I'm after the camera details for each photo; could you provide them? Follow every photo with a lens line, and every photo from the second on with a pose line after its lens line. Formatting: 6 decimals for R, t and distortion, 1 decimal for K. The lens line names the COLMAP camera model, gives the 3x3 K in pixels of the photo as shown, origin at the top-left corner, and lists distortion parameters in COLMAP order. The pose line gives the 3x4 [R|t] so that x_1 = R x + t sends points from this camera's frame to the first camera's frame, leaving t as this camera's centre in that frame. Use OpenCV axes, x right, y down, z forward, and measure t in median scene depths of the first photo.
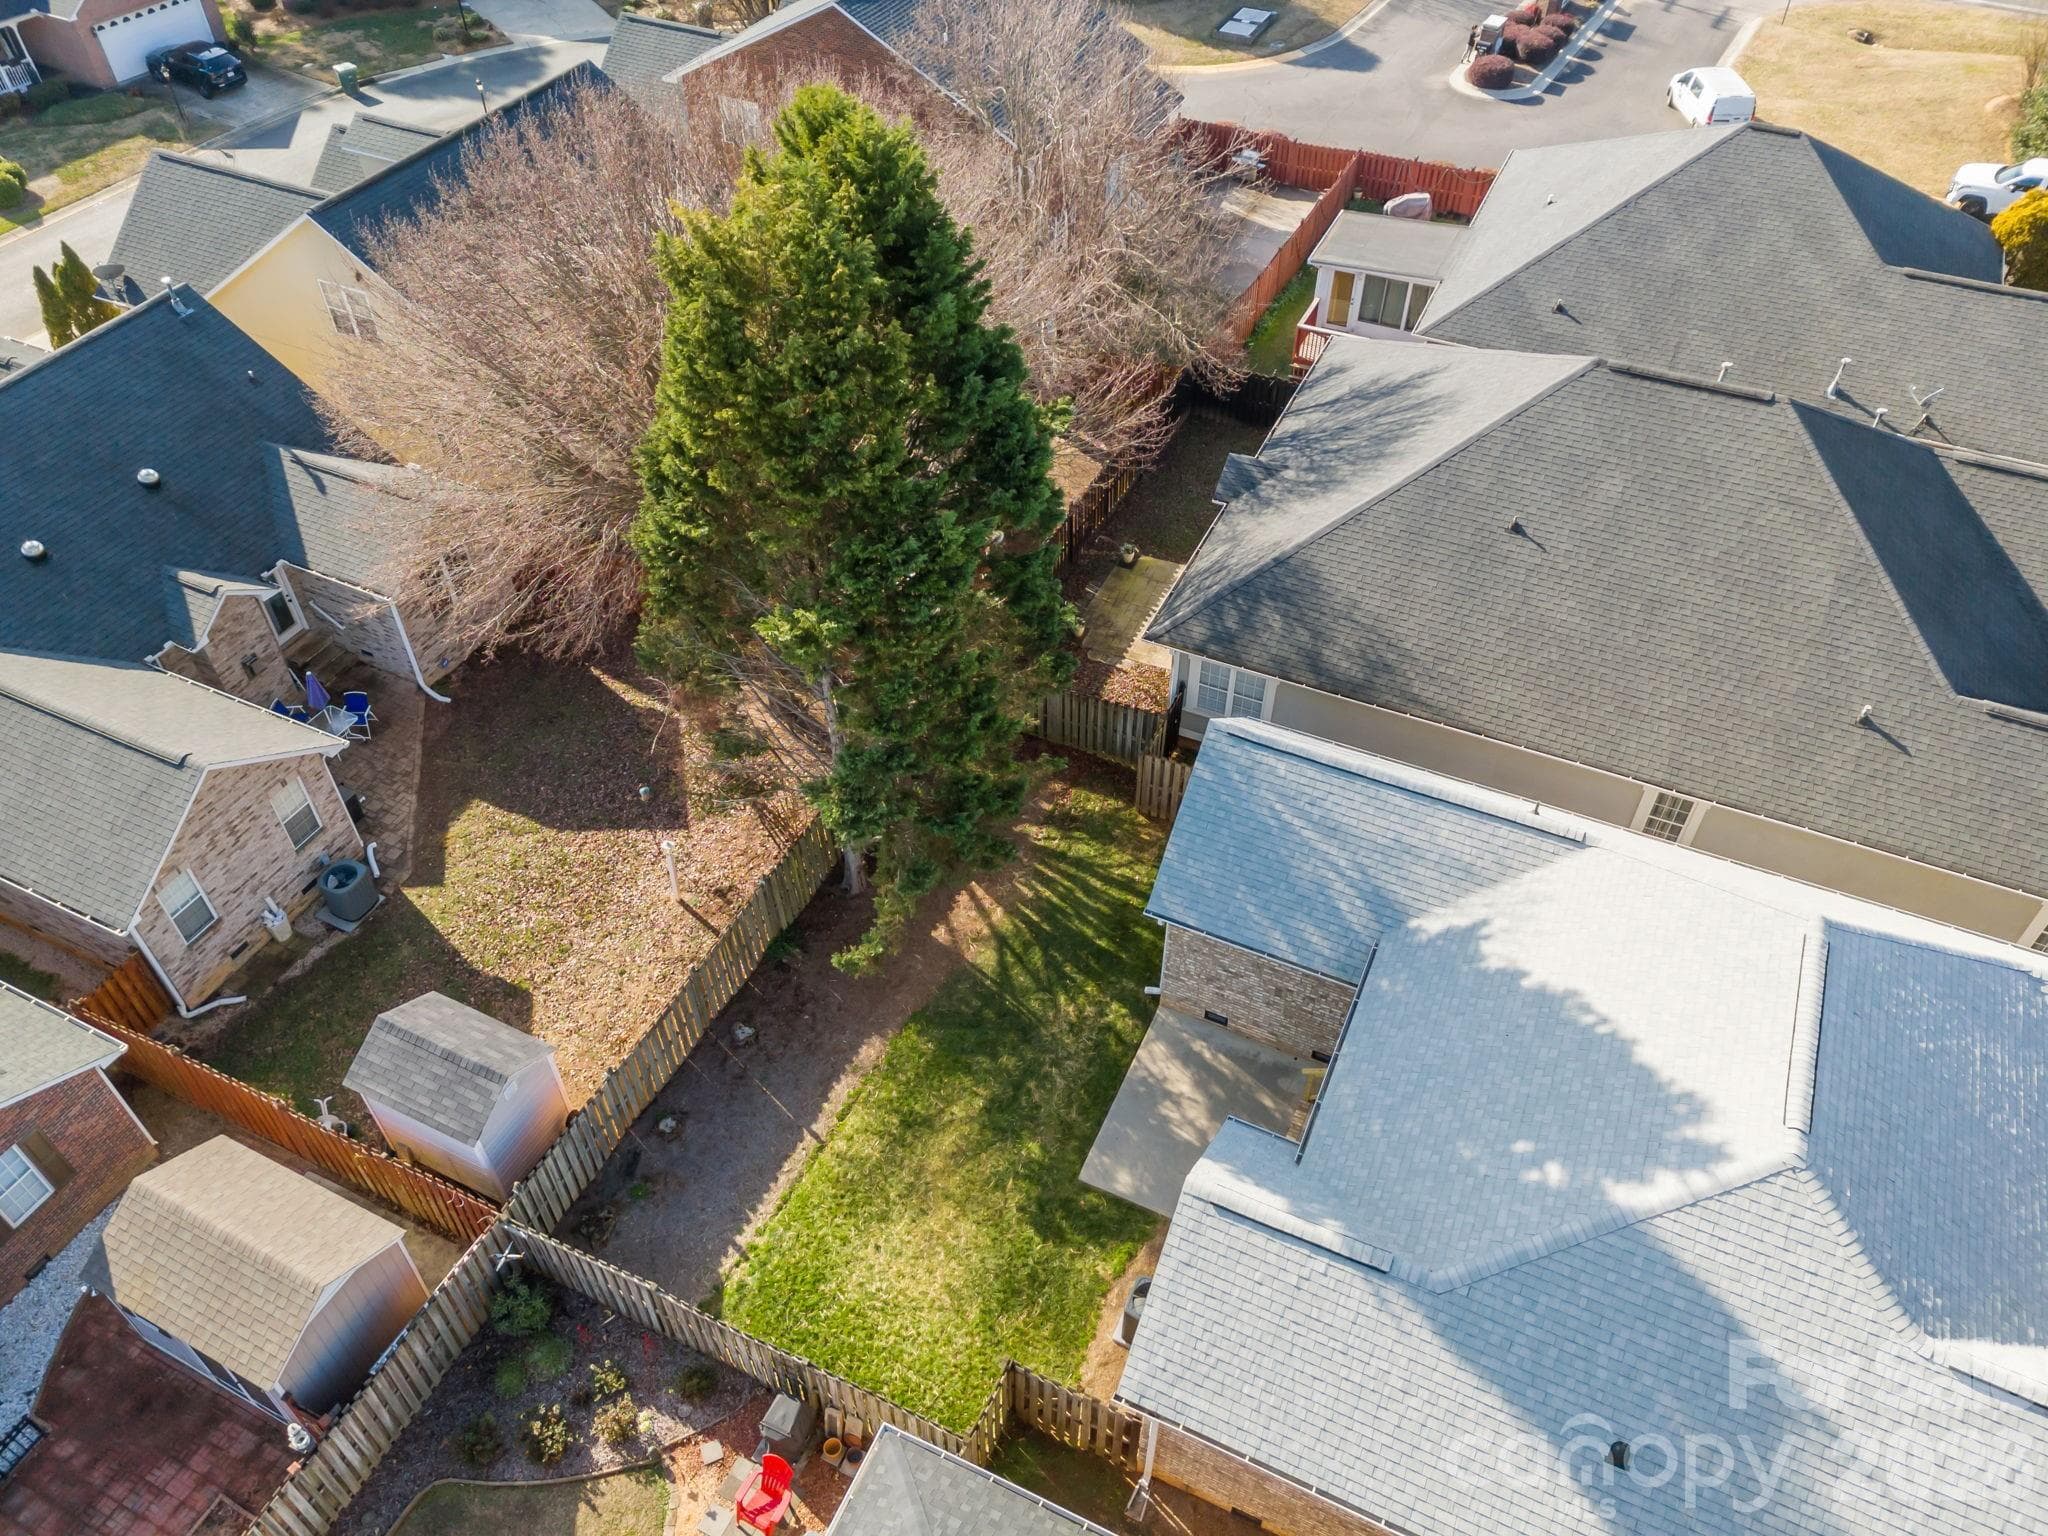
lens RADIAL K [[1493.0, 0, 1033.4], [0, 1493.0, 764.4], [0, 0, 1]] dist [0.105522, -0.112719]
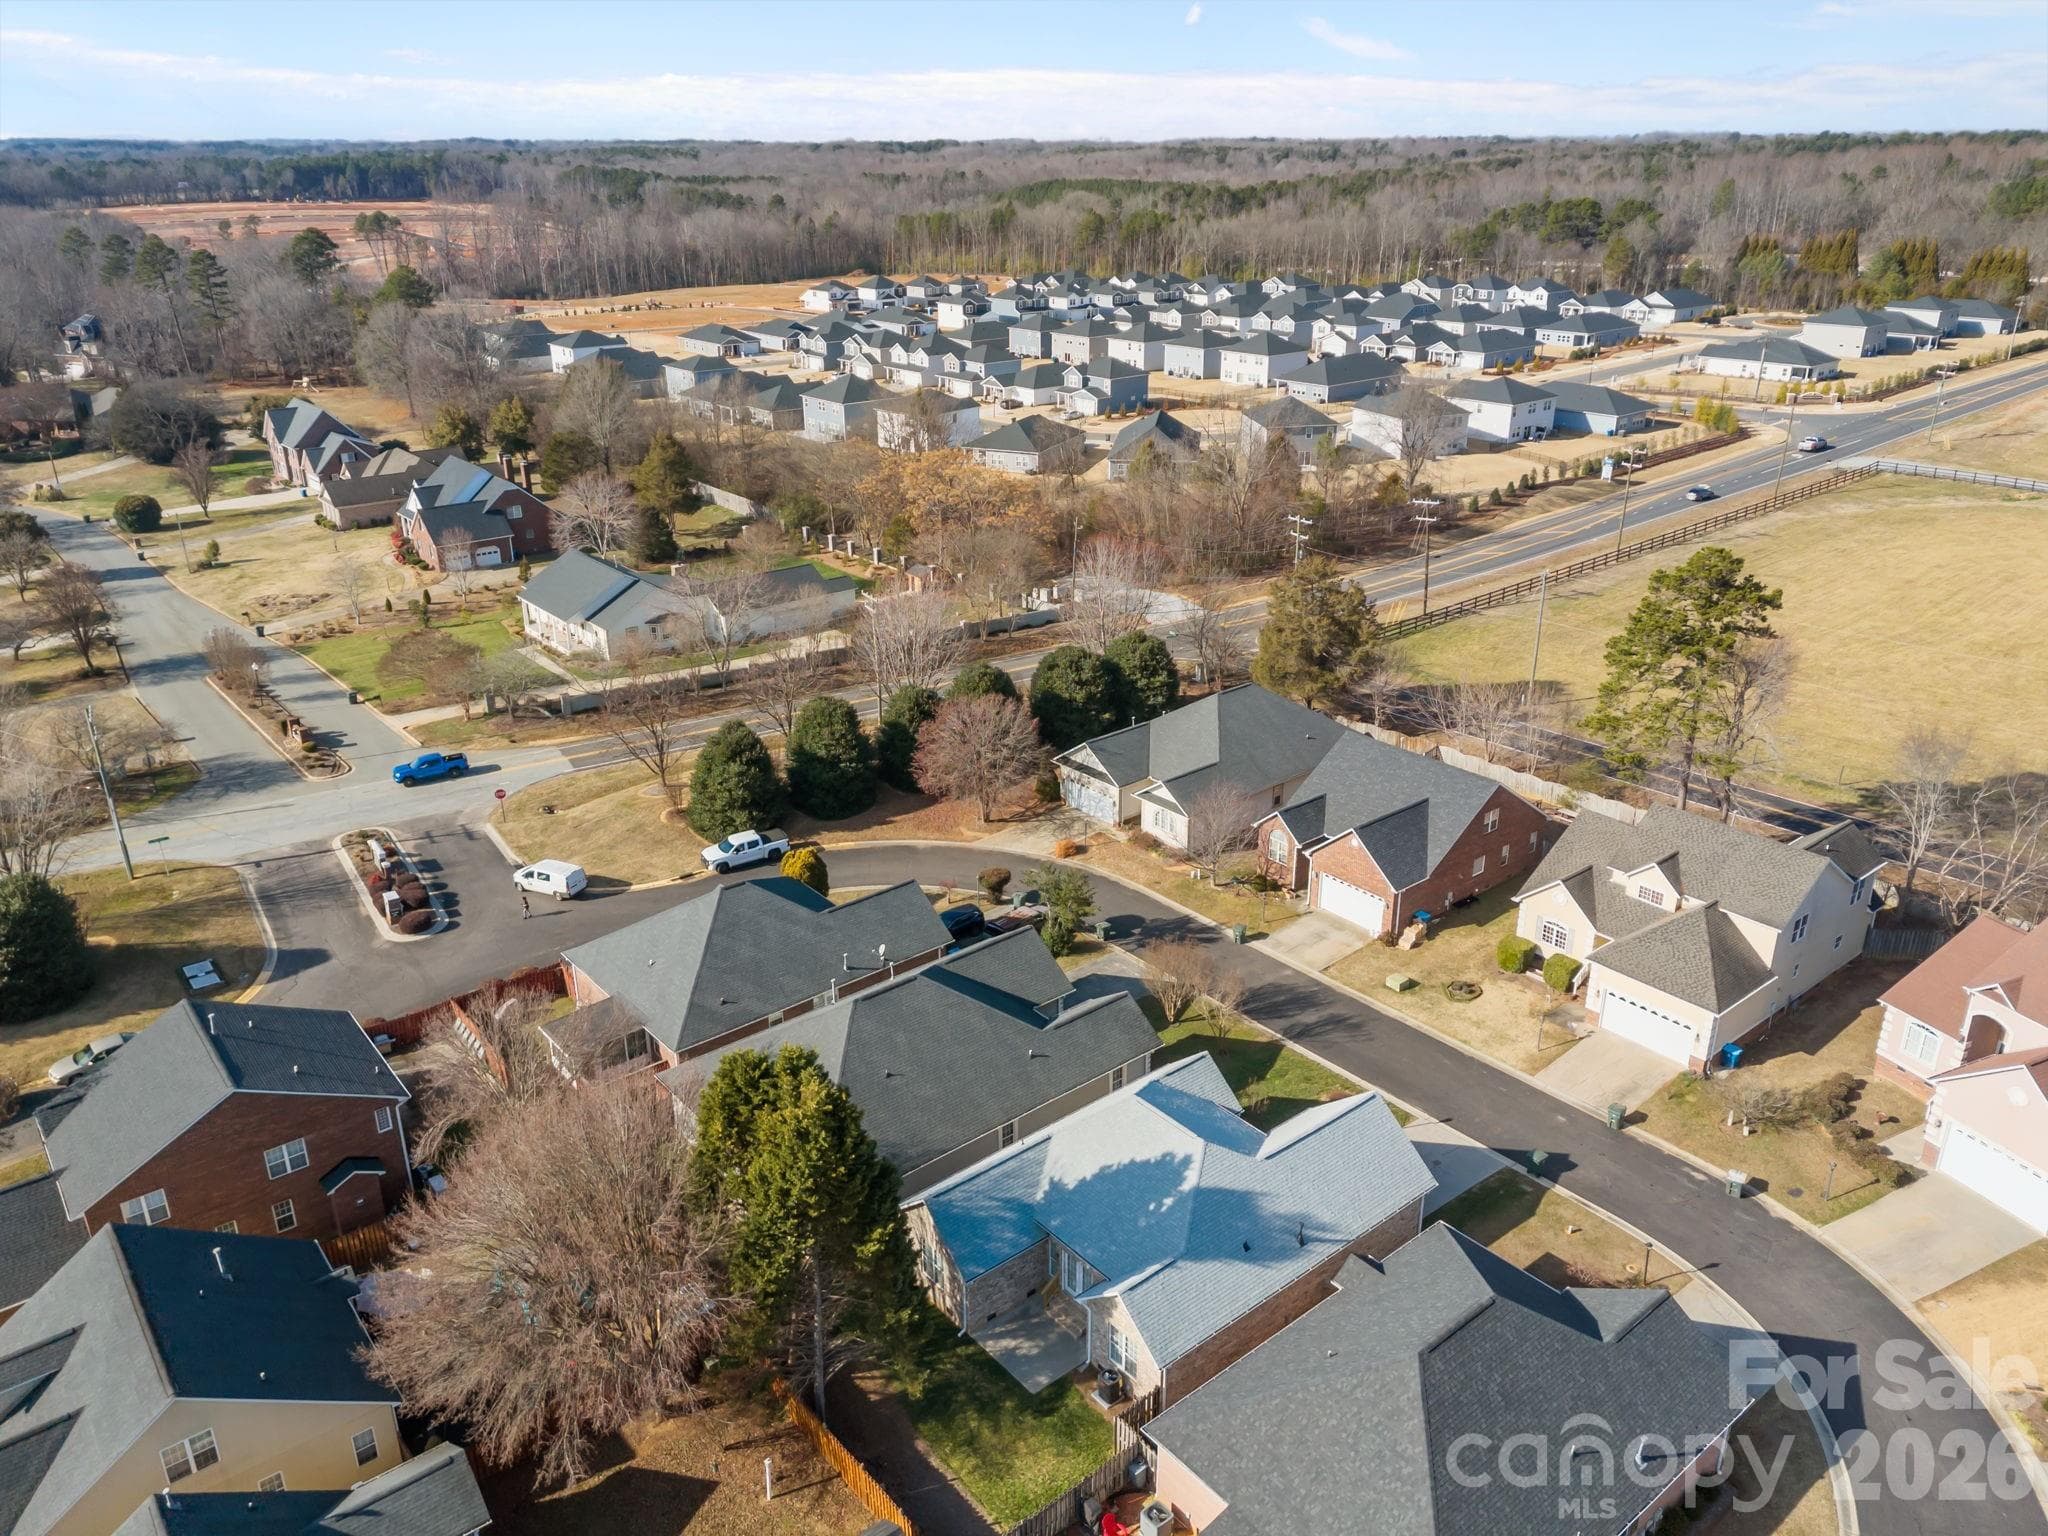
lens RADIAL K [[1493.0, 0, 1033.4], [0, 1493.0, 764.4], [0, 0, 1]] dist [0.105522, -0.112719]
pose [[0.435829, -0.351891, 0.828387, -1.339705], [0.641065, 0.767404, -0.011289, -0.364613], [-0.631735, 0.535970, 0.560042, -0.657469]]
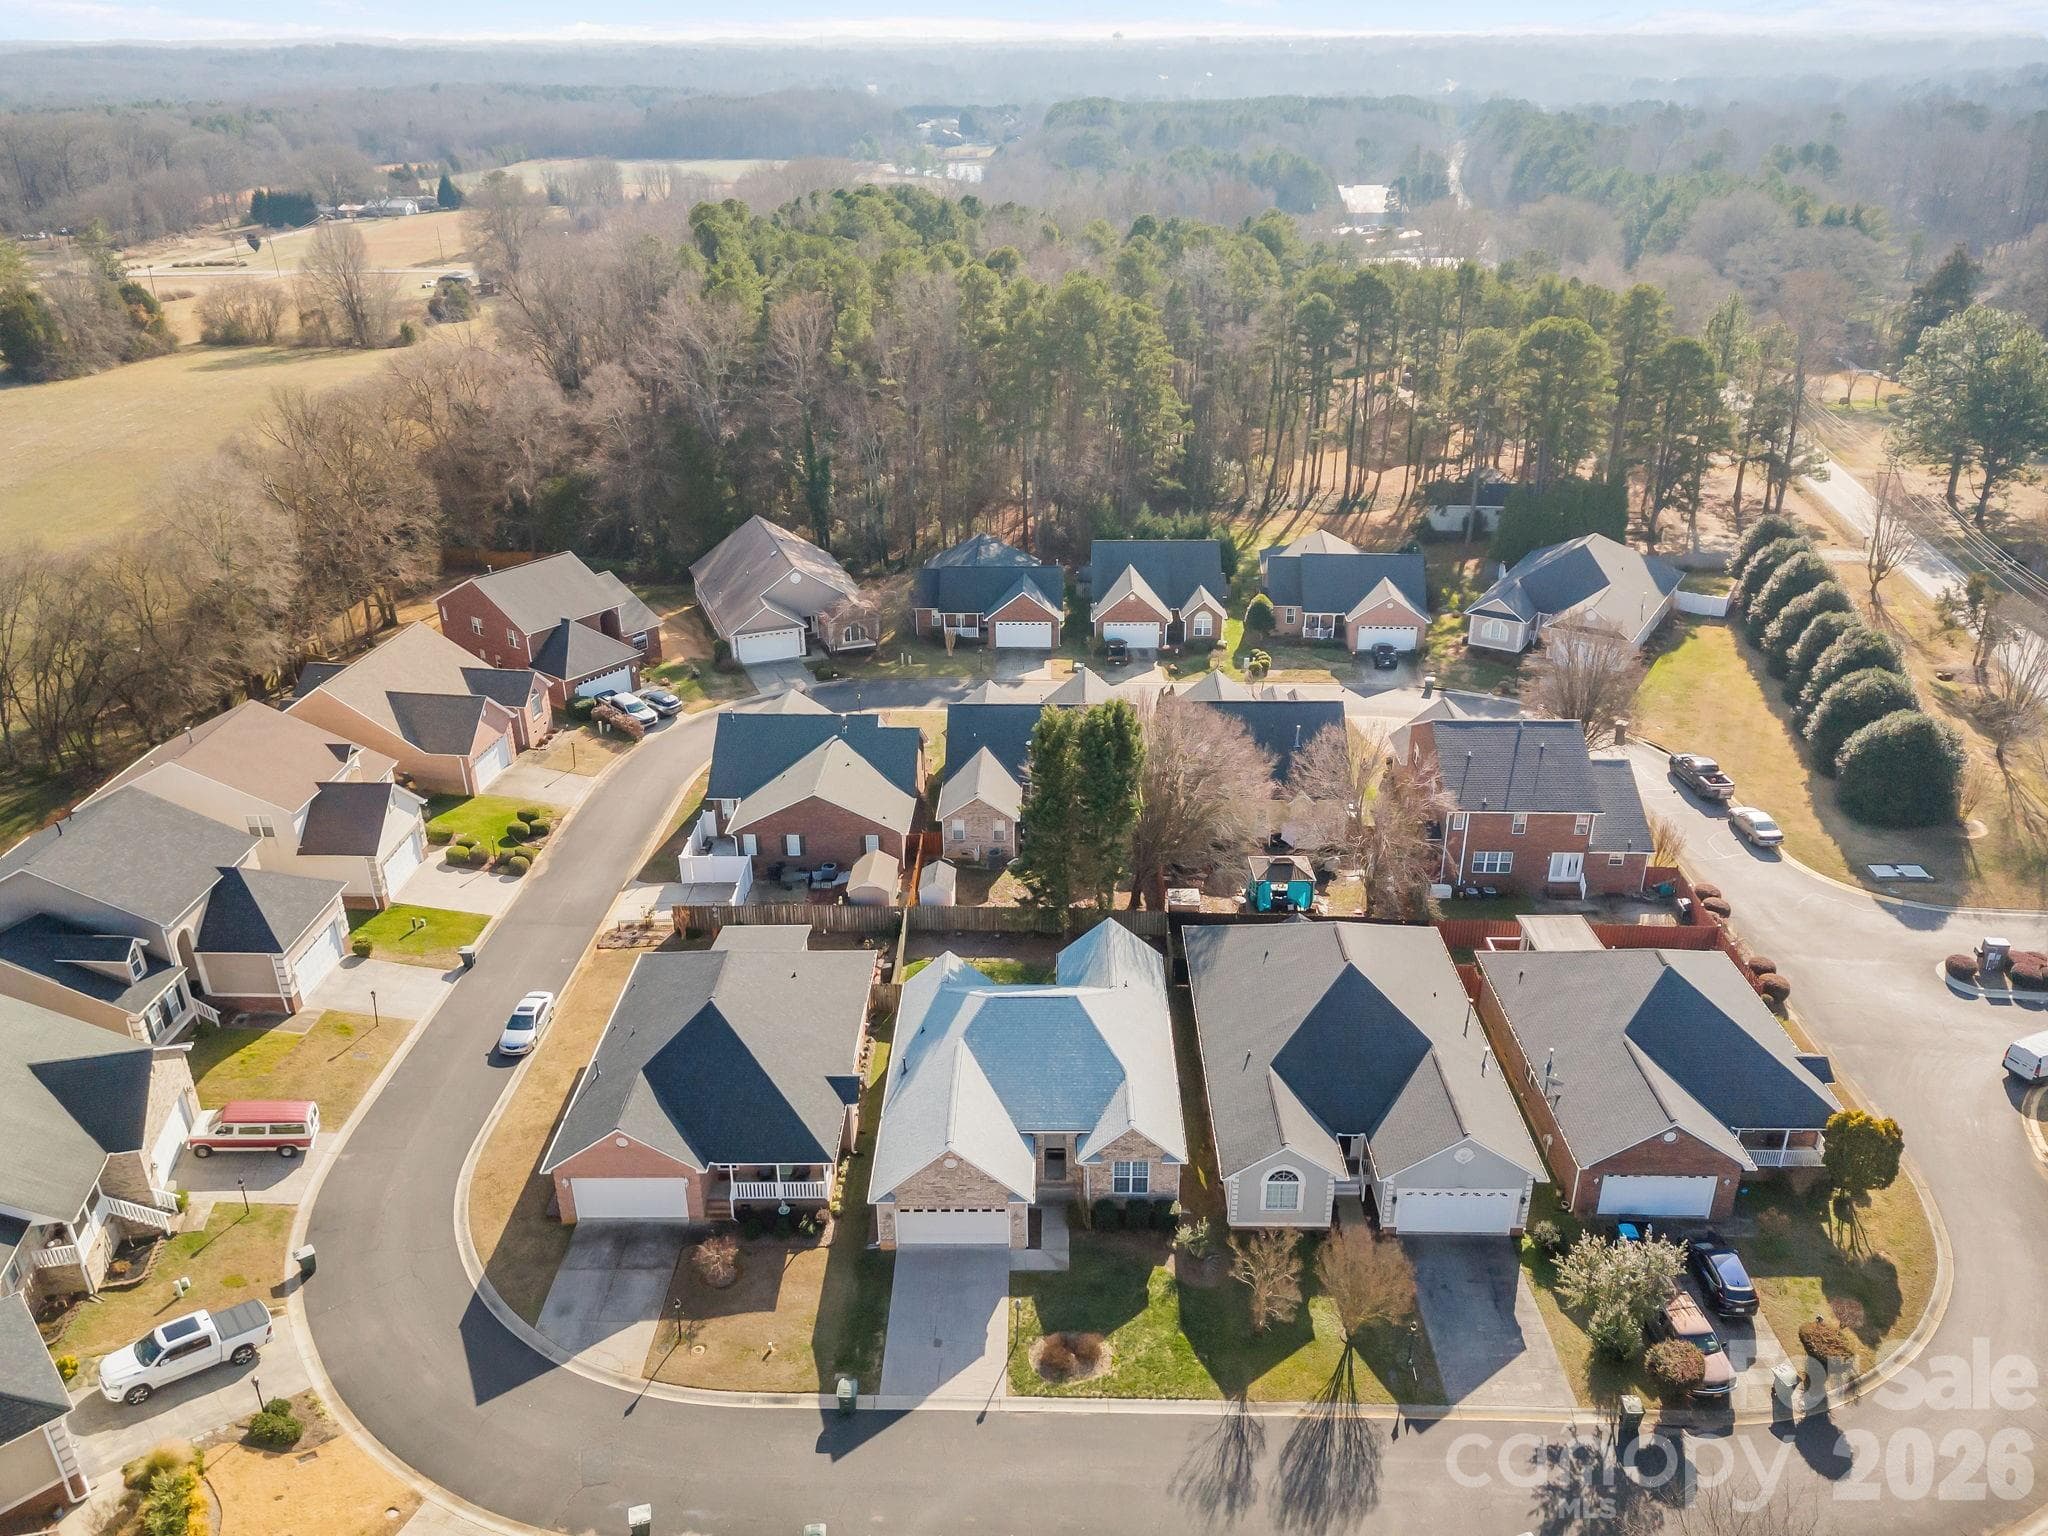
lens RADIAL K [[1493.0, 0, 1033.4], [0, 1493.0, 764.4], [0, 0, 1]] dist [0.105522, -0.112719]
pose [[0.403385, 0.385136, -0.830031, 2.241779], [-0.636674, 0.769656, 0.047706, -0.287762], [0.657212, 0.509215, 0.555674, -0.848100]]
